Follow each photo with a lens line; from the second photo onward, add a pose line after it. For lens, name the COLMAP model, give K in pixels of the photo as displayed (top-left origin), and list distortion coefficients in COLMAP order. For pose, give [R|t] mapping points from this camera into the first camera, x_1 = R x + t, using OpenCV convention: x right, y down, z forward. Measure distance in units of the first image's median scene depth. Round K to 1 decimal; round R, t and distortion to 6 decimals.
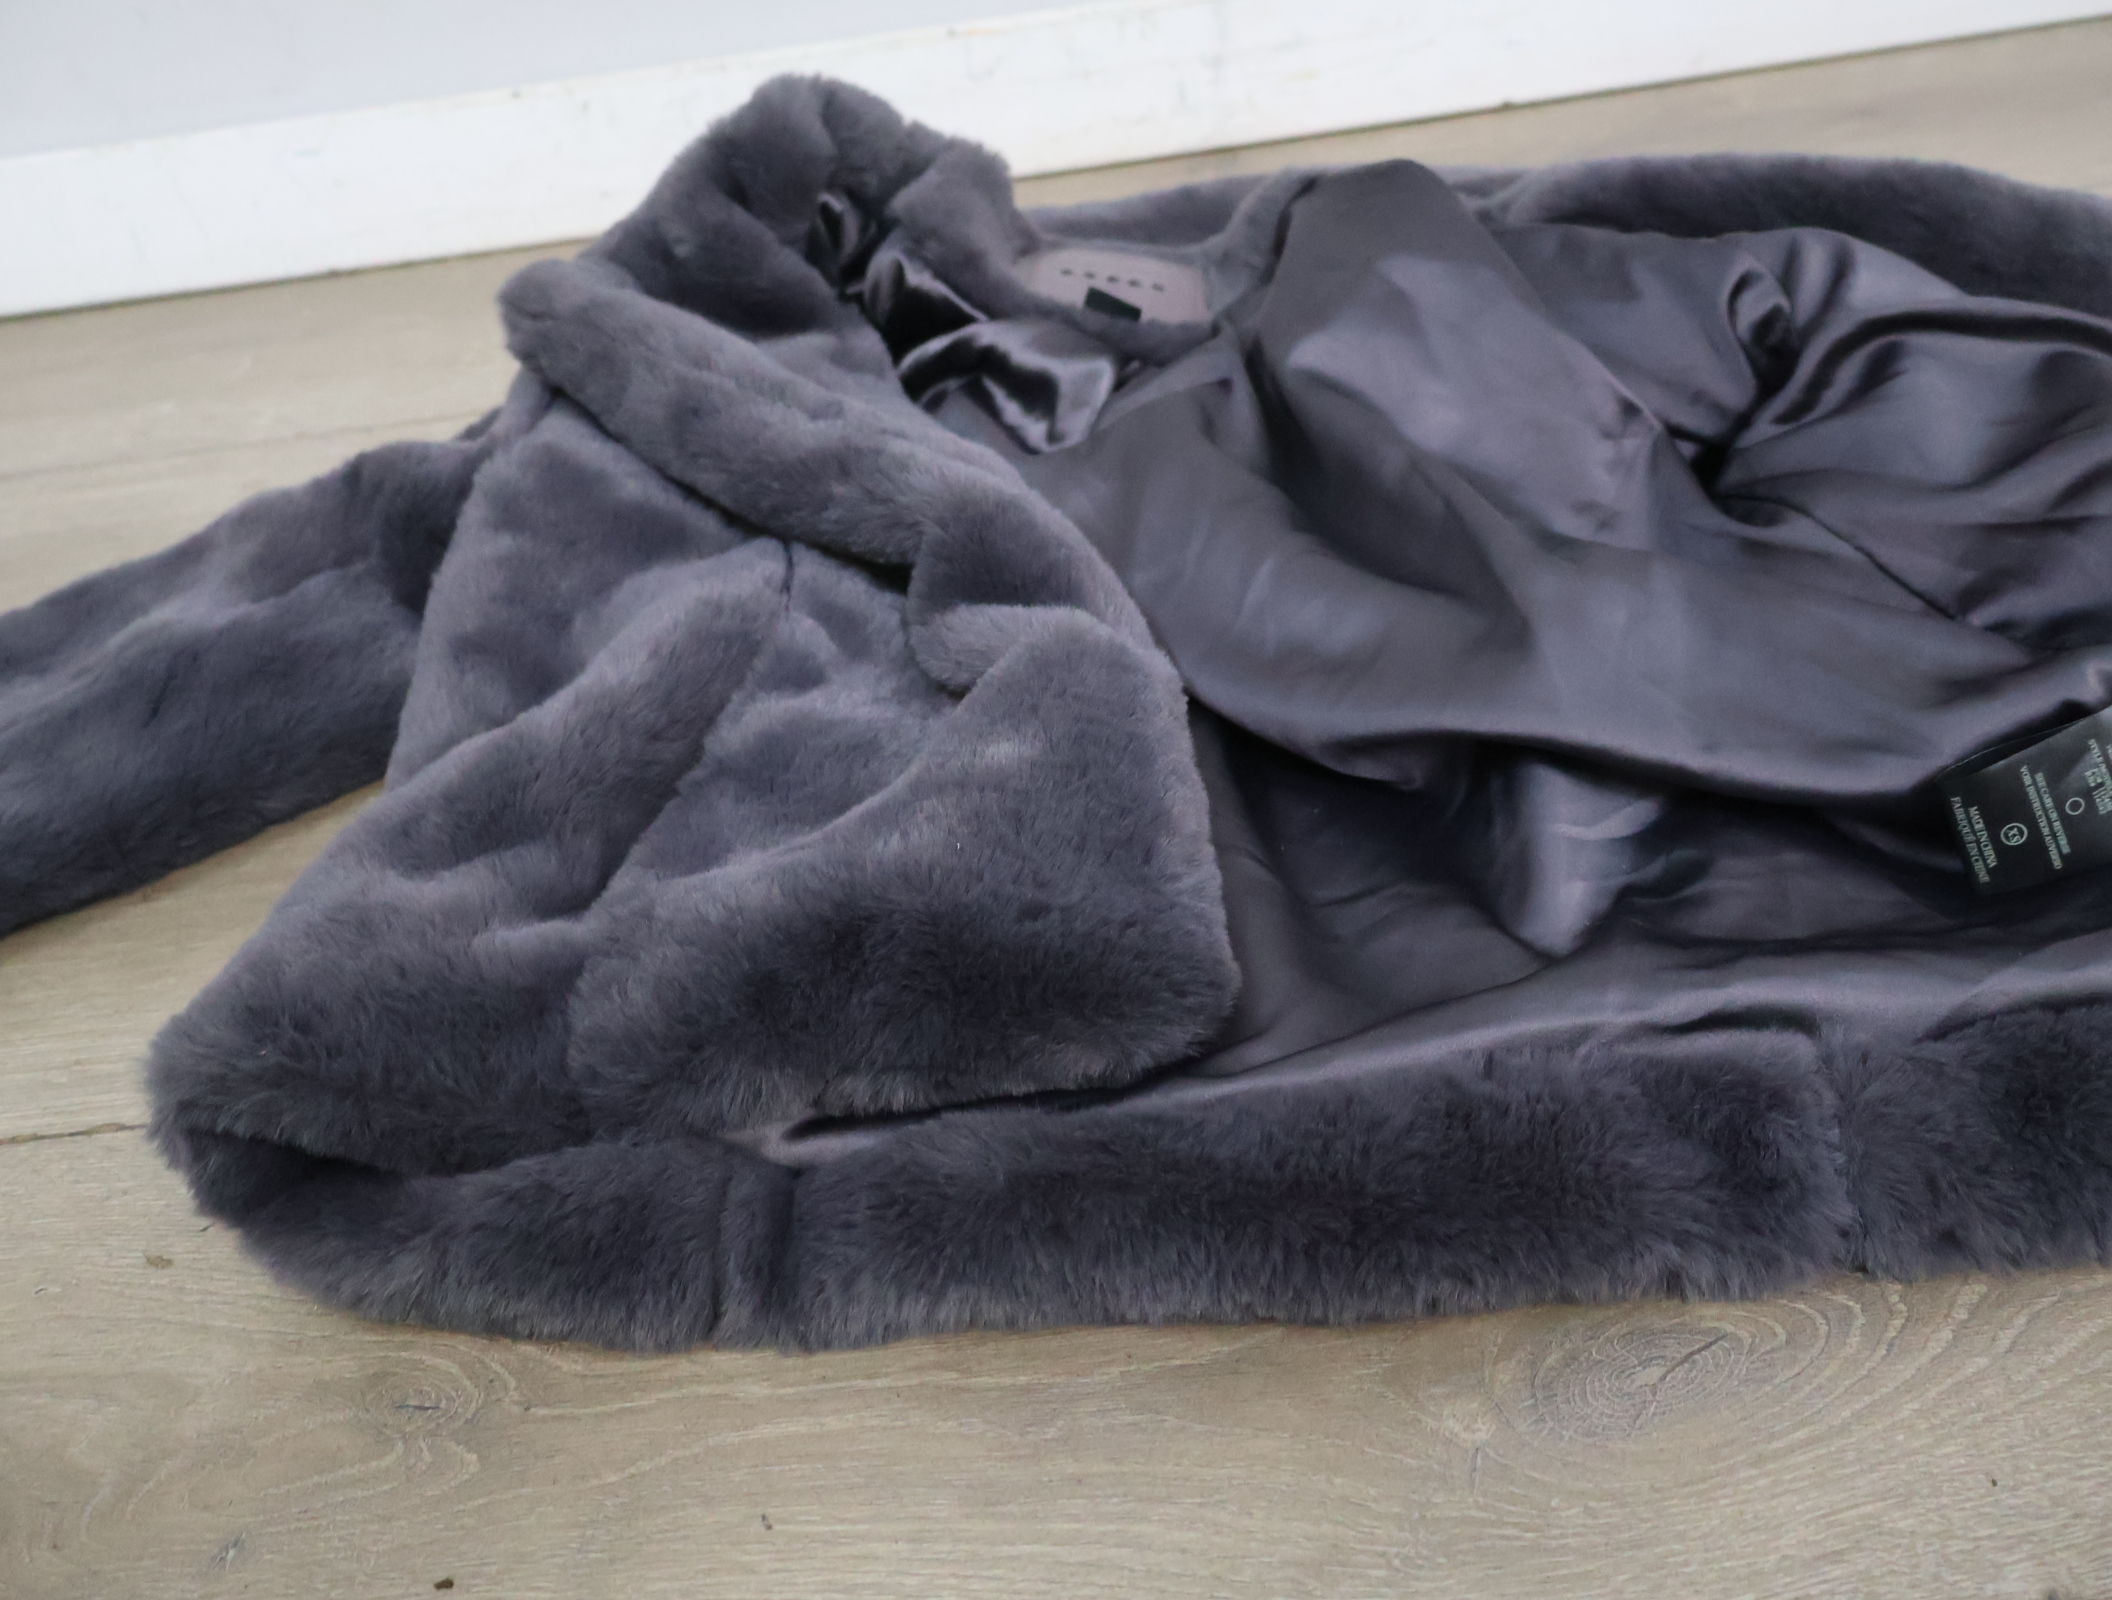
lens RADIAL K [[2054.6, 0, 1053.2], [0, 2054.6, 793.6], [0, 0, 1]] dist [-0.001476, 0.000000]
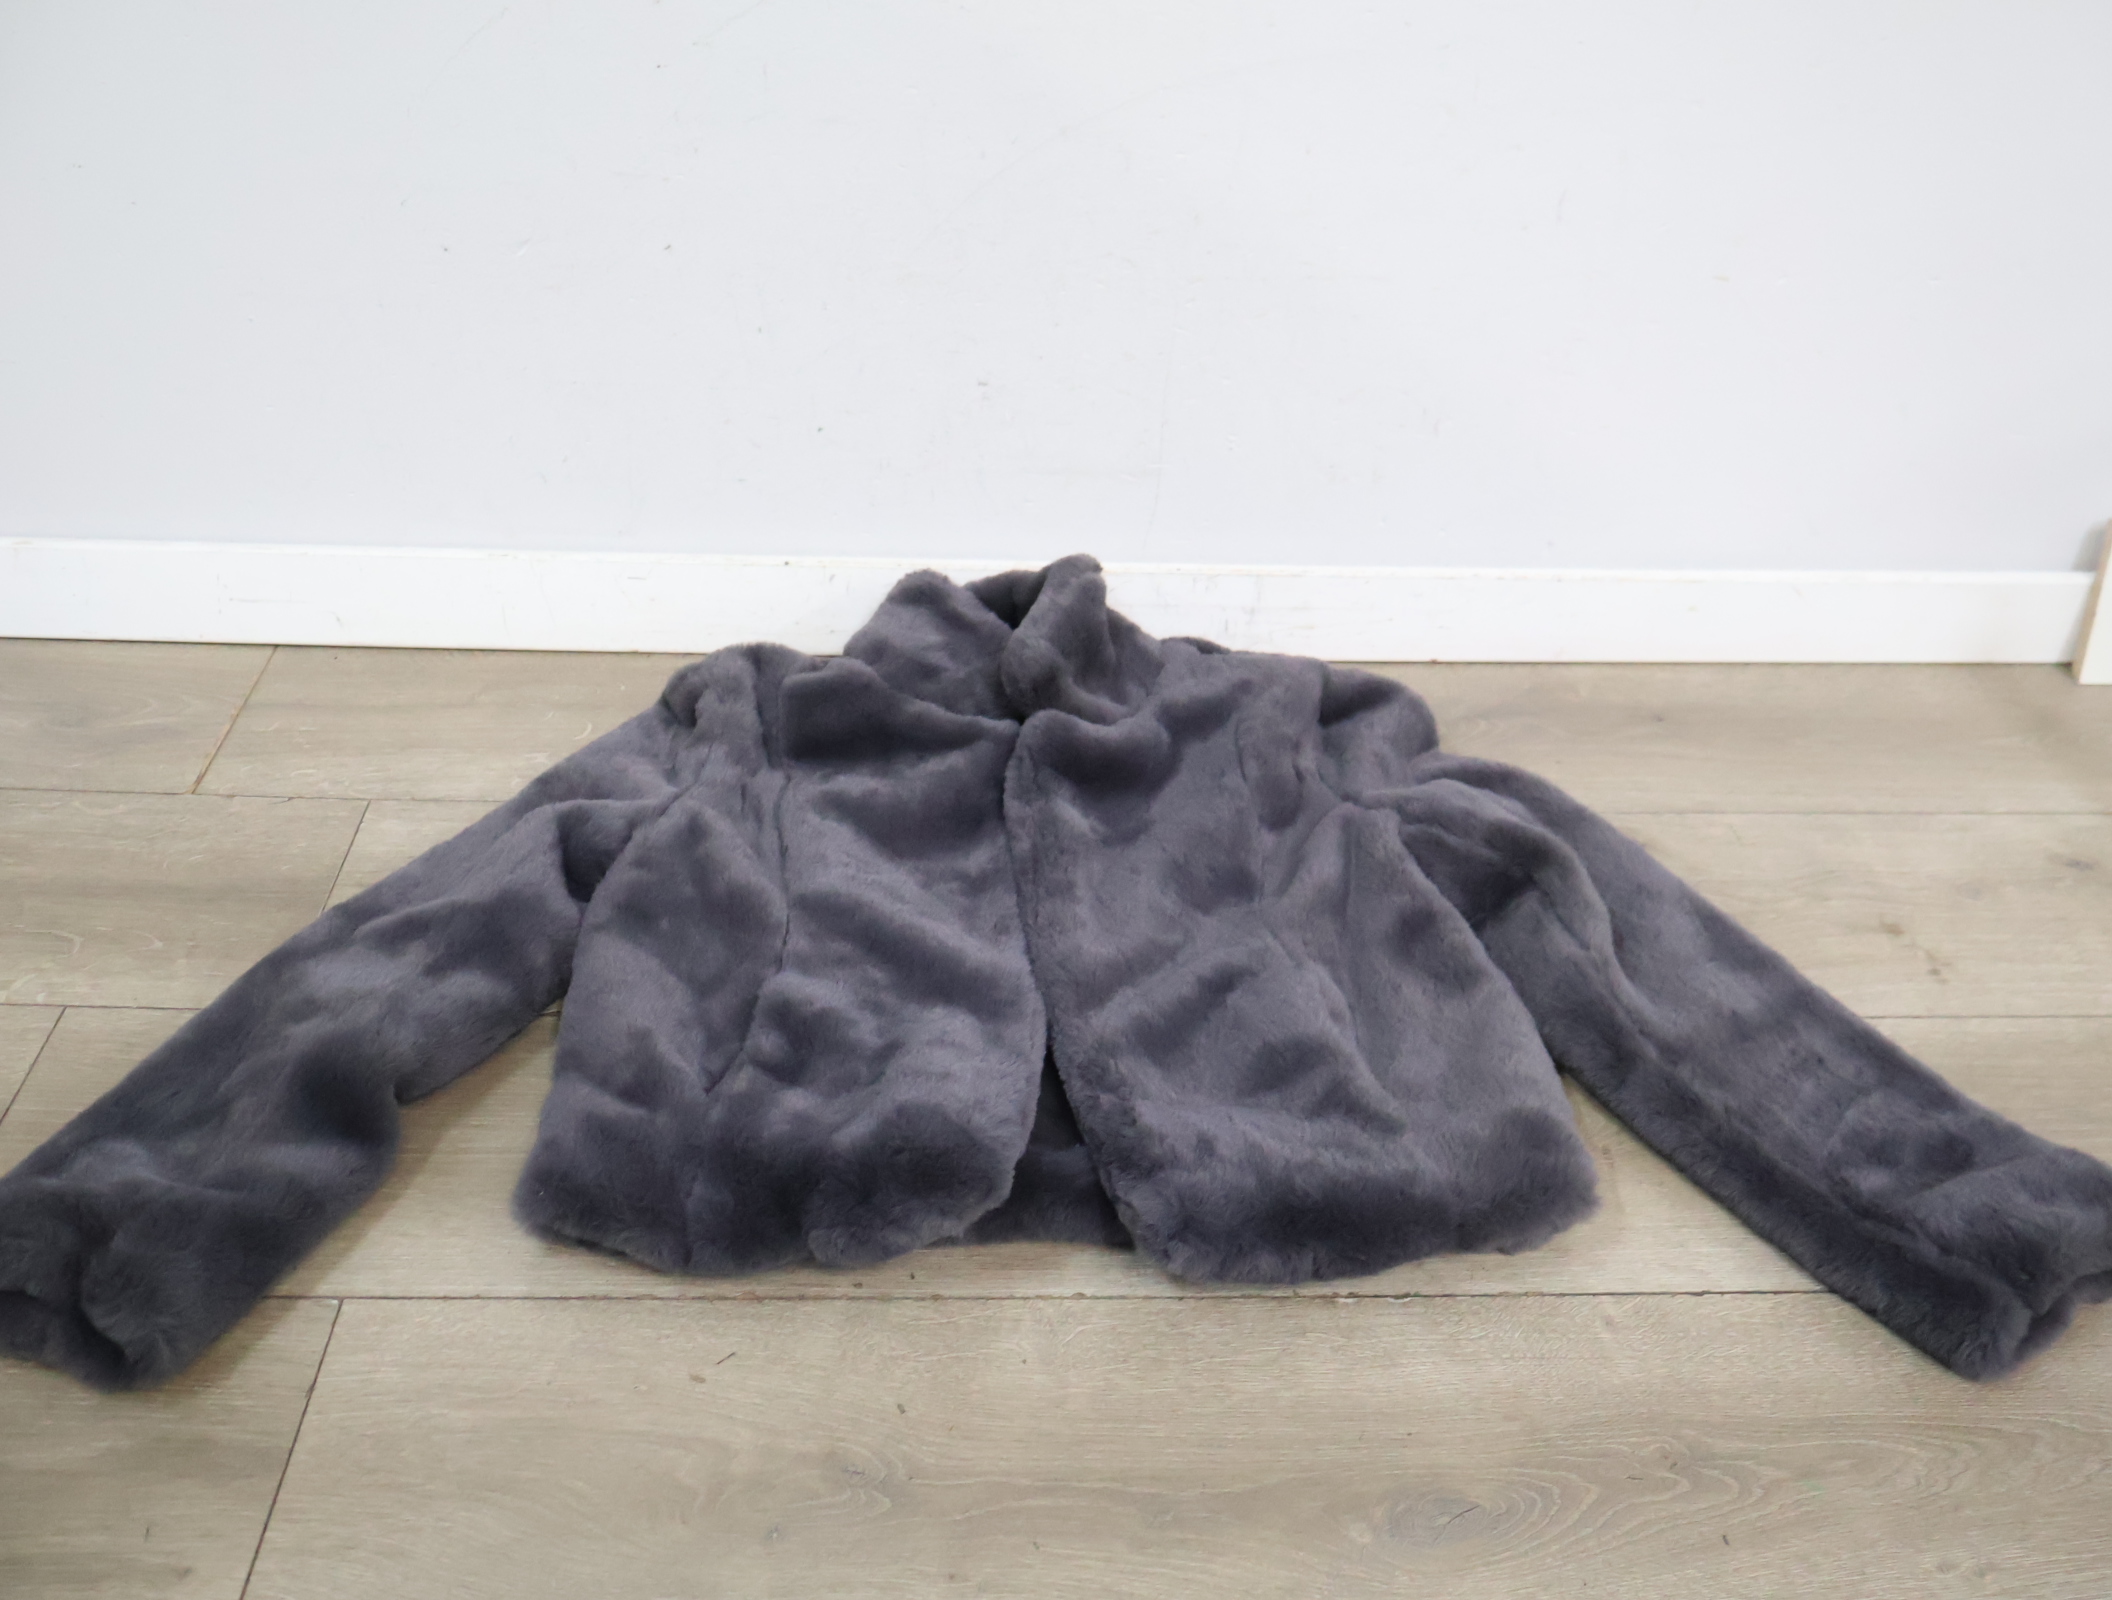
lens RADIAL K [[2054.6, 0, 1074.5], [0, 2054.6, 766.7], [0, 0, 1]] dist [-0.001476, 0.000000]
pose [[0.986355, 0.138443, 0.089089, -0.400643], [-0.133952, 0.989483, -0.054585, -0.337188], [-0.095709, 0.041906, 0.994527, -1.165144]]
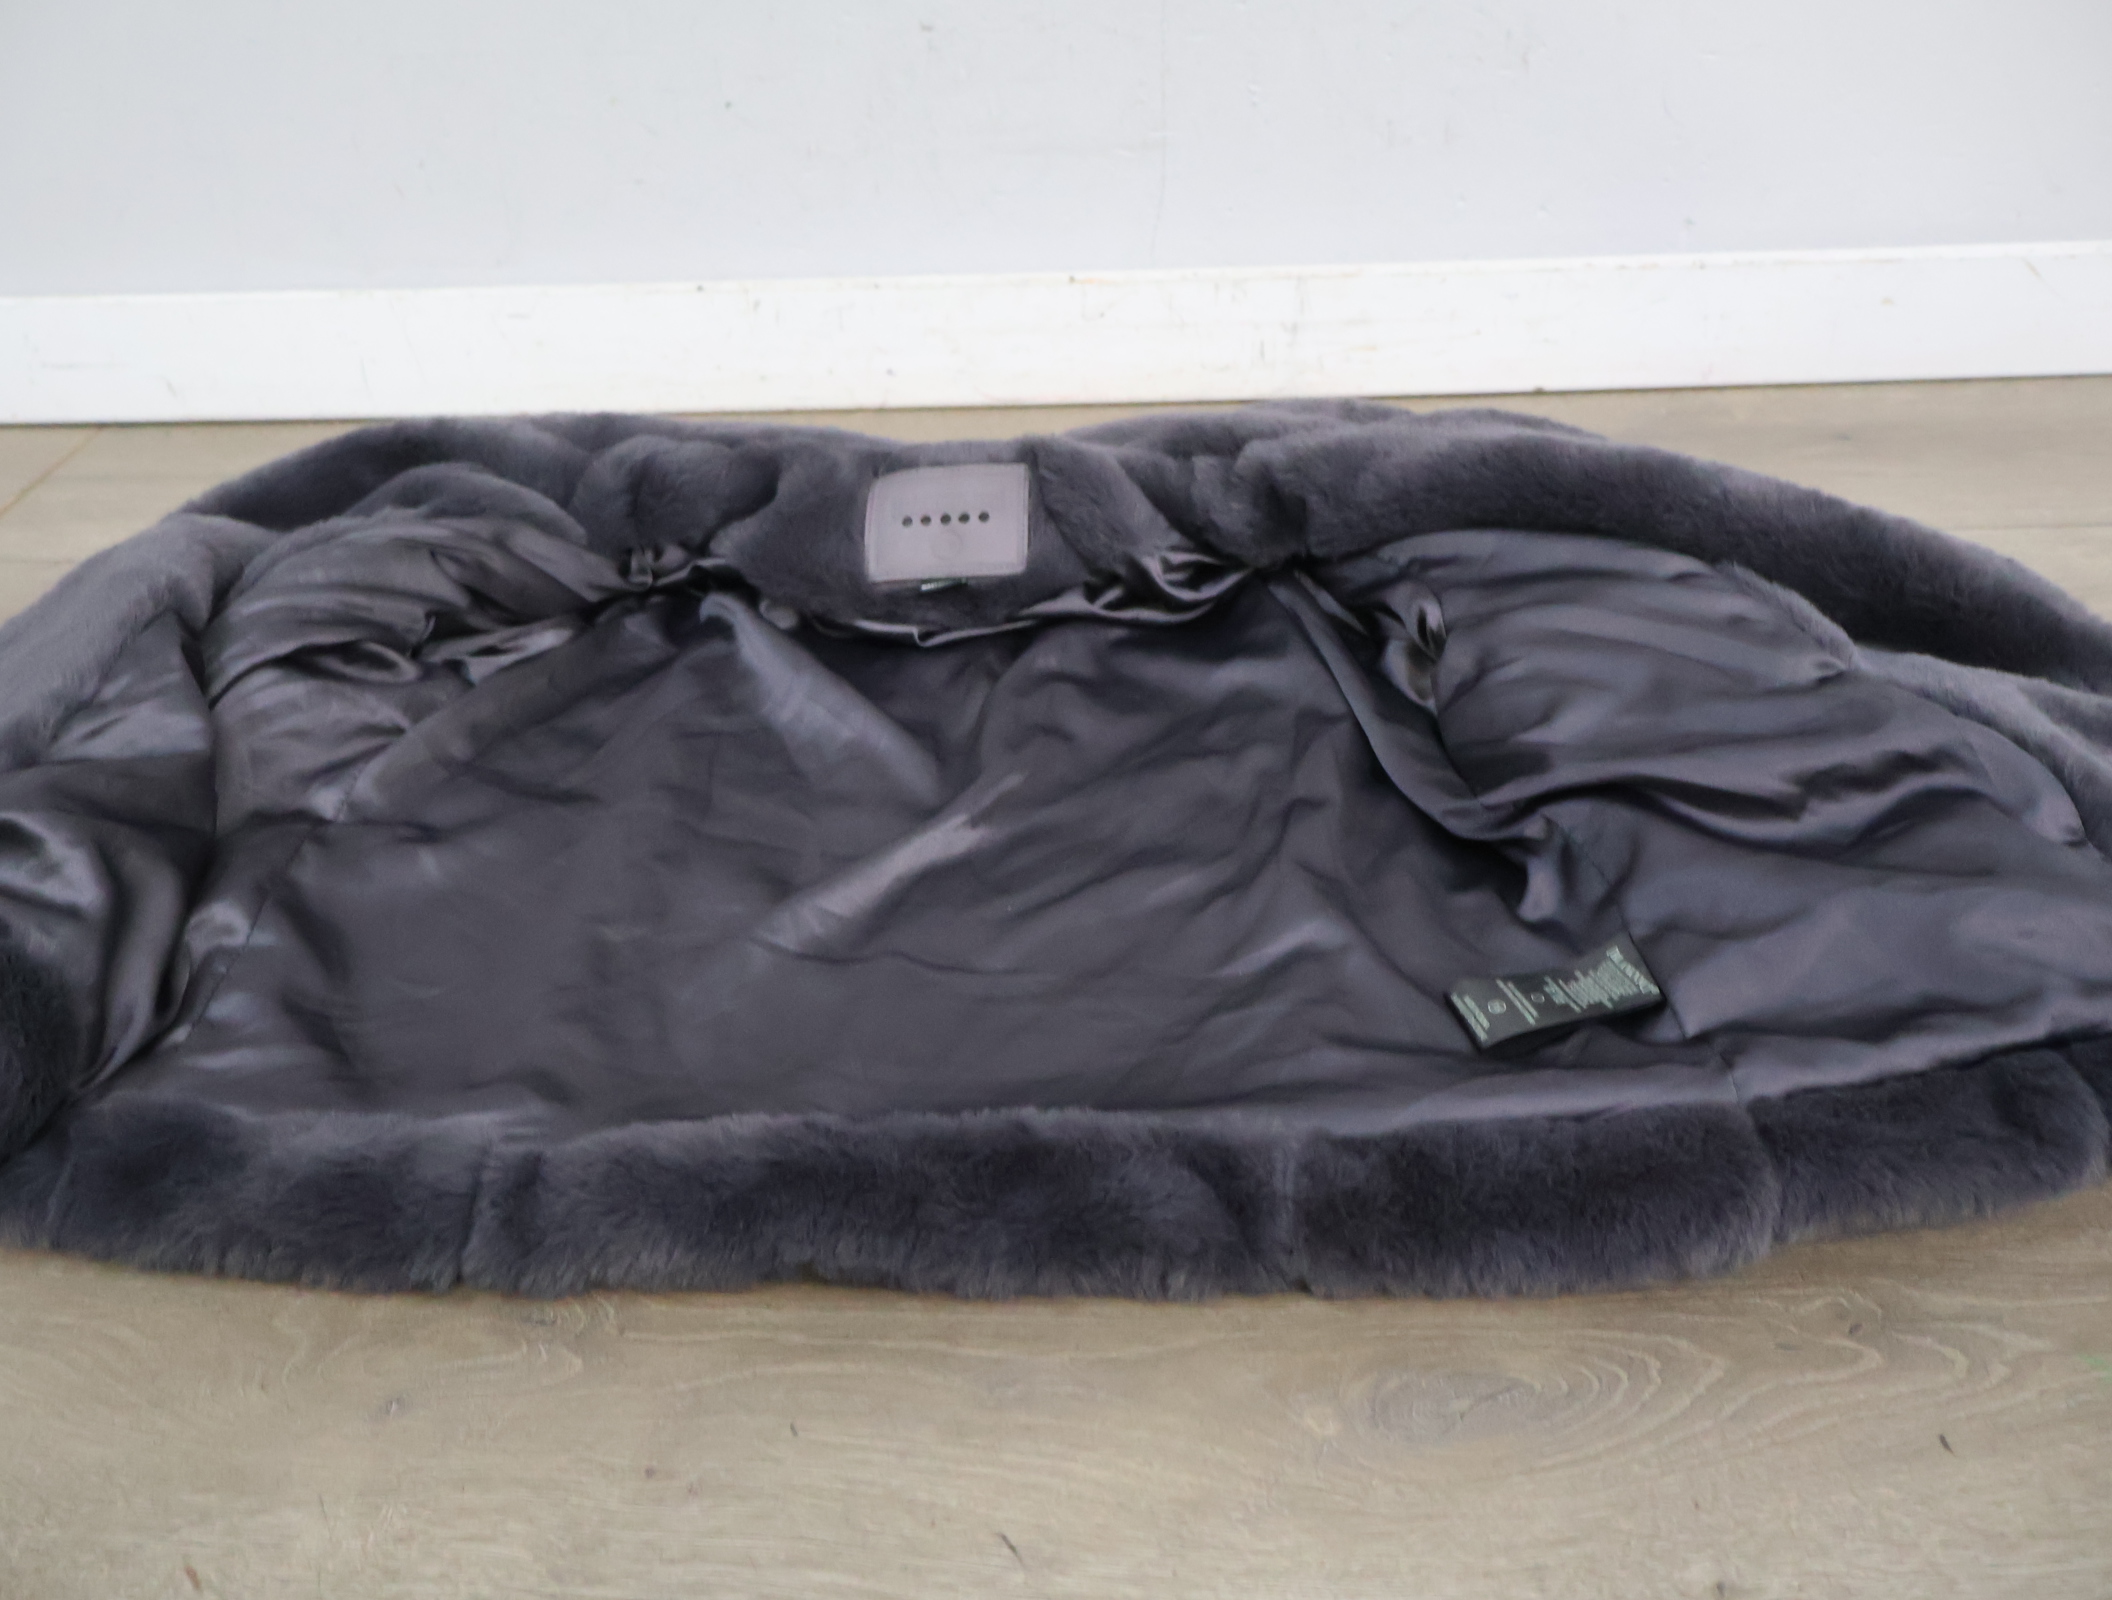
lens RADIAL K [[2054.6, 0, 1043.5], [0, 2054.6, 805.7], [0, 0, 1]] dist [-0.001476, 0.000000]
pose [[0.992343, 0.119733, -0.030330, 0.014355], [-0.121501, 0.990435, -0.065386, 0.017420], [0.022211, 0.068571, 0.997399, -0.362686]]
